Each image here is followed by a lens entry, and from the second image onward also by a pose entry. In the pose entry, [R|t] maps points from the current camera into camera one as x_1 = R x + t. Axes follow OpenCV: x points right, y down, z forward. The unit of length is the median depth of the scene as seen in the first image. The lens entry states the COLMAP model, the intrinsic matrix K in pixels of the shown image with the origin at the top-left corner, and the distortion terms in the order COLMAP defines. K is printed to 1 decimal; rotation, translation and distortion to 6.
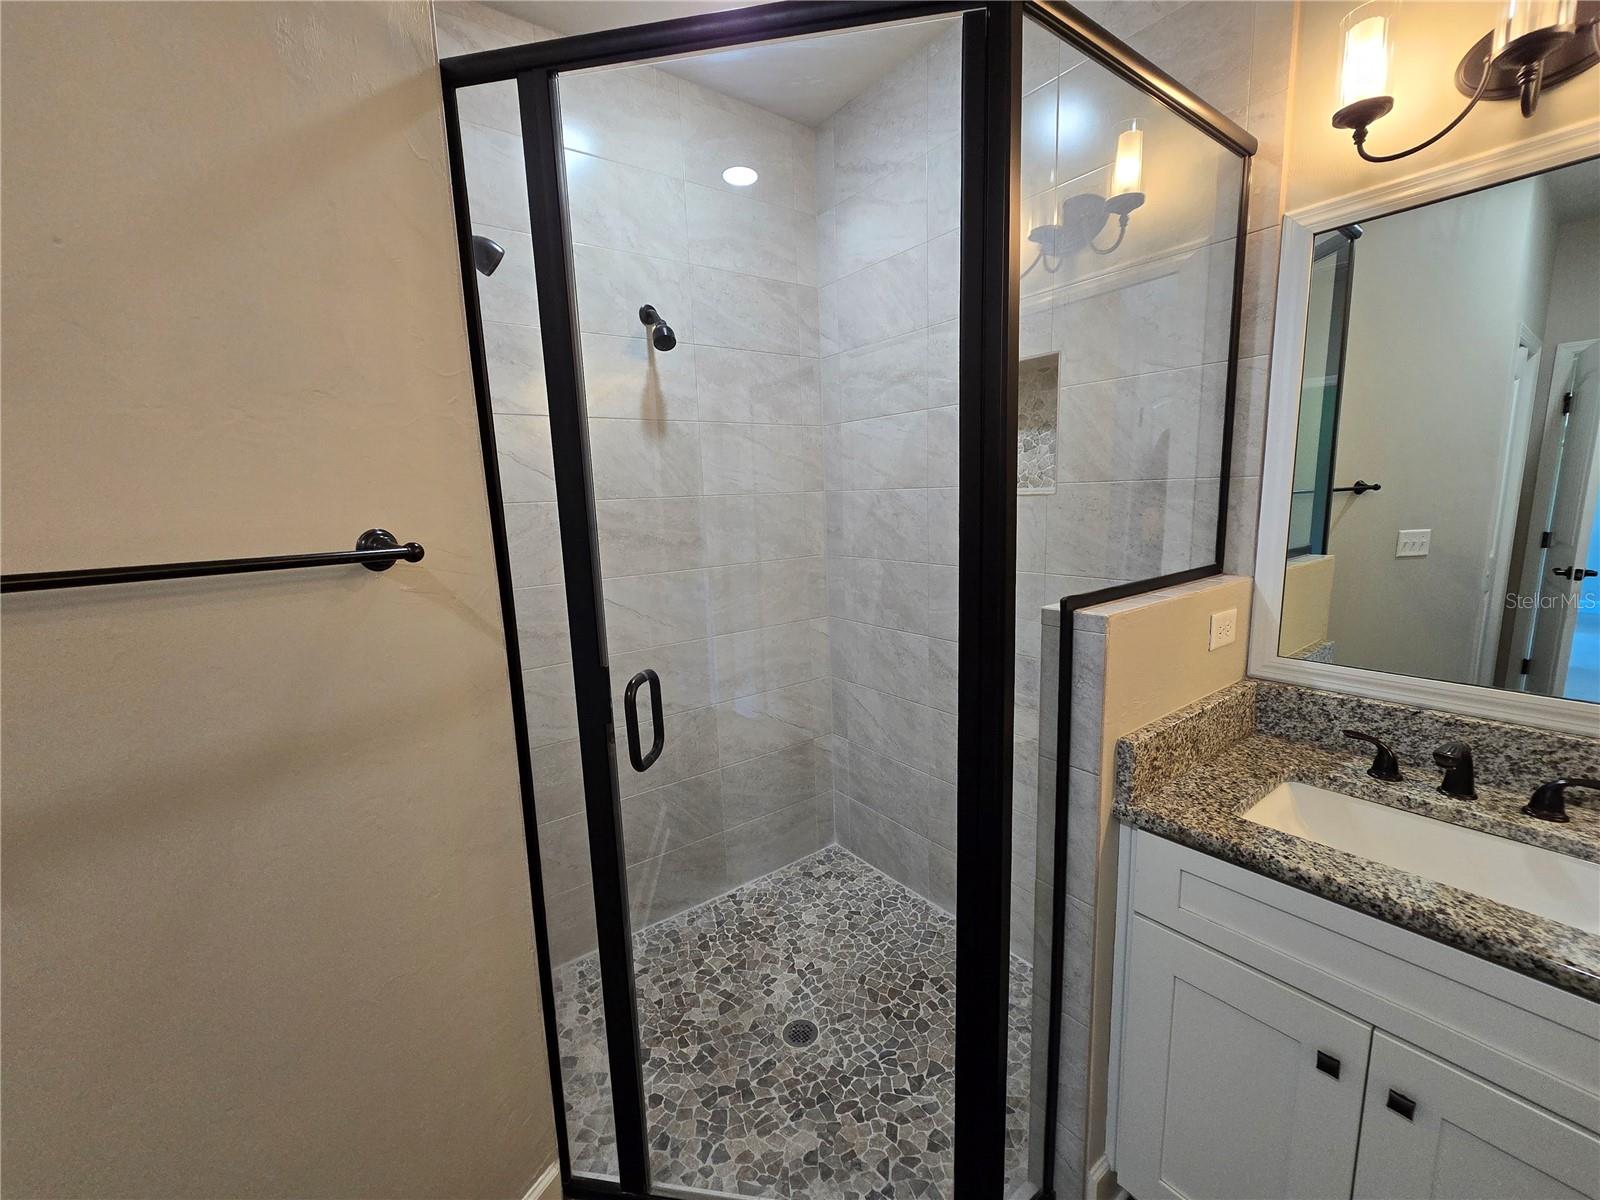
lens RADIAL K [[662.2, 0, 799.8], [0, 662.2, 606.1], [0, 0, 1]] dist [-0.003096, 0.002030]
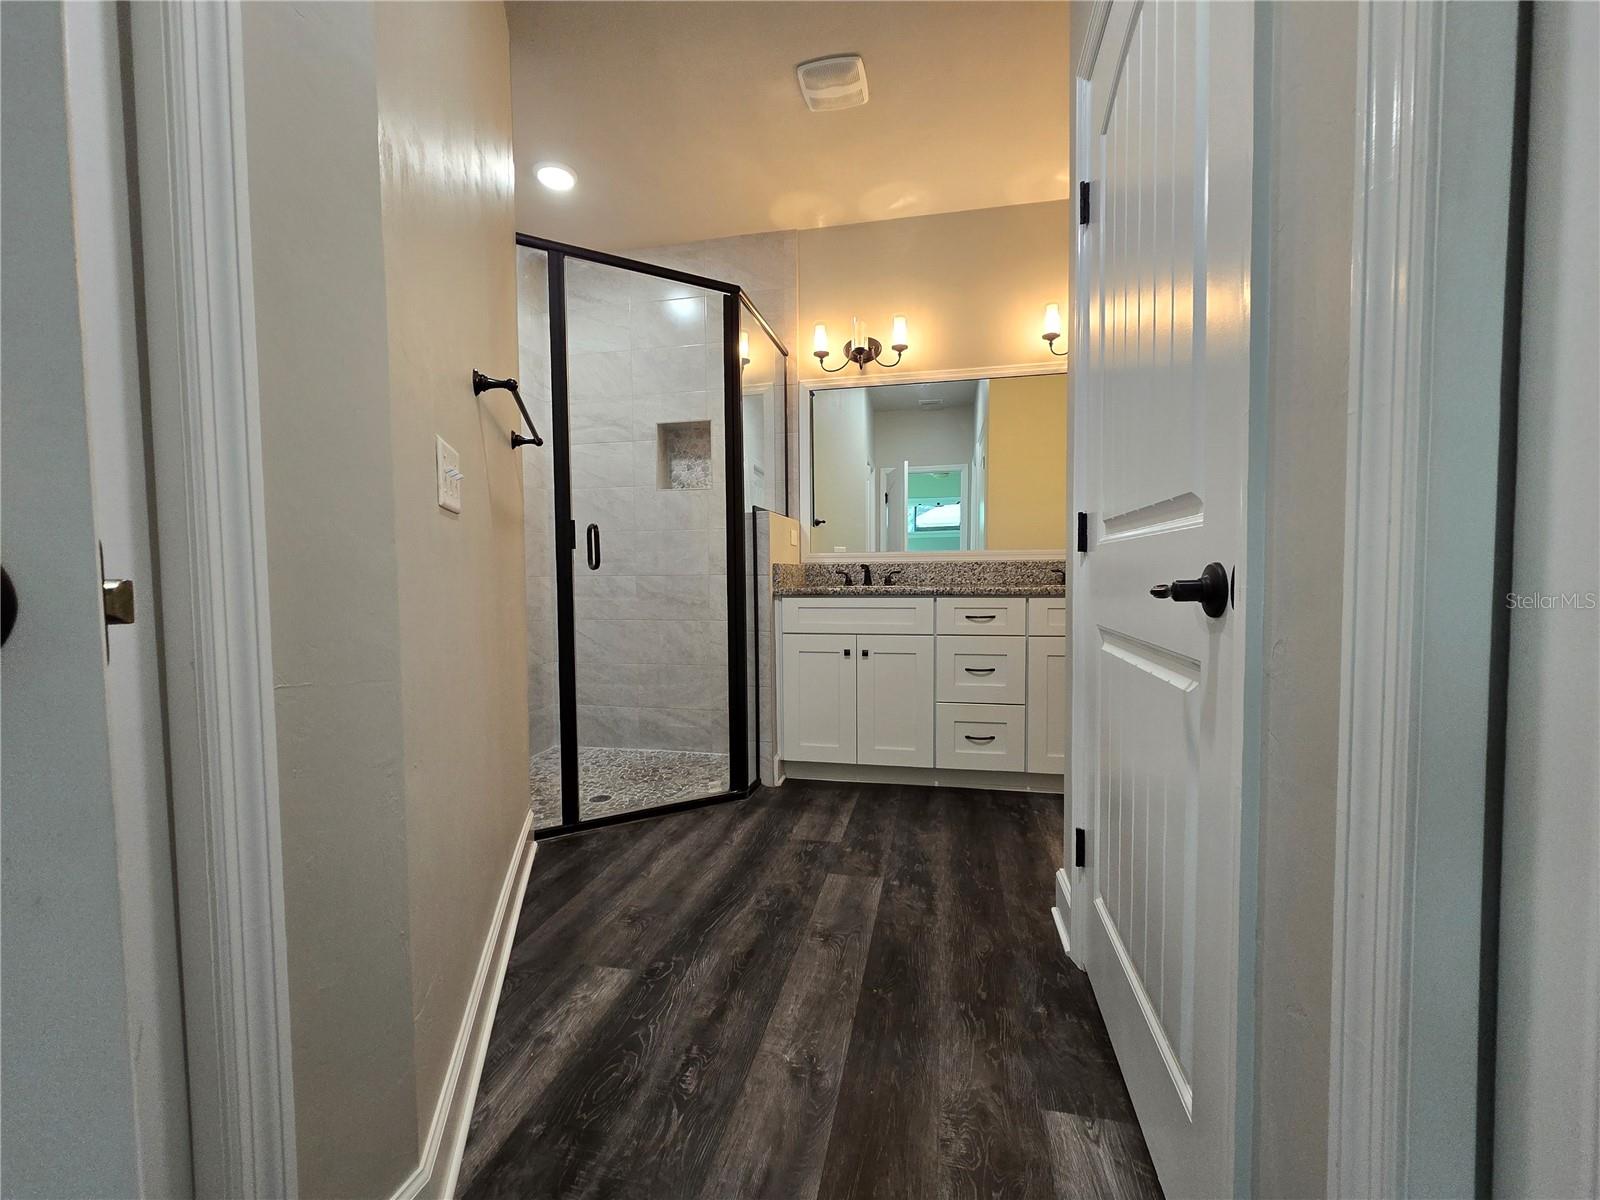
lens RADIAL K [[662.2, 0, 805.2], [0, 662.2, 604.0], [0, 0, 1]] dist [-0.003096, 0.002030]
pose [[0.757724, -0.004511, 0.652560, -1.040942], [0.092101, 0.990706, -0.100095, 0.590404], [-0.646043, 0.135946, 0.751097, -0.932339]]
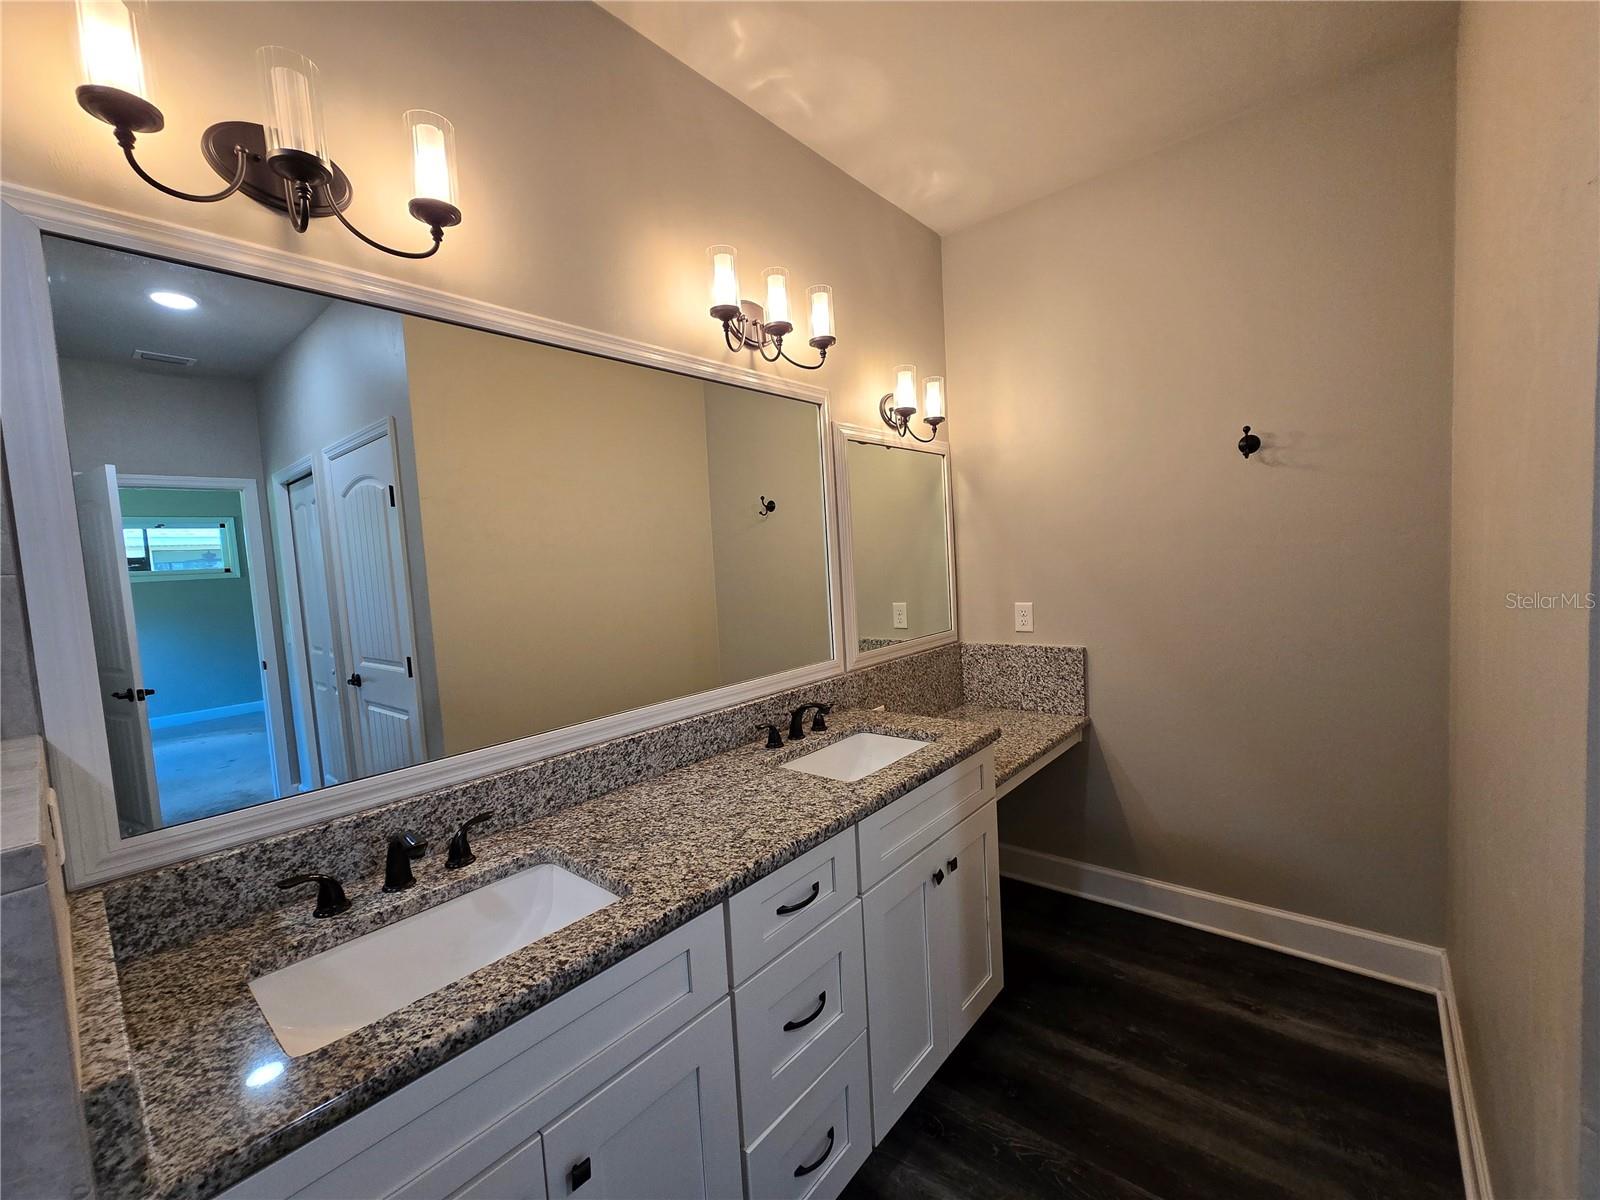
lens RADIAL K [[662.2, 0, 801.1], [0, 662.2, 604.7], [0, 0, 1]] dist [-0.003096, 0.002030]
pose [[-0.212281, -0.020623, 0.976991, -0.081521], [0.229065, 0.970872, 0.070265, -0.050960], [-0.949982, 0.238711, -0.201373, 0.501072]]
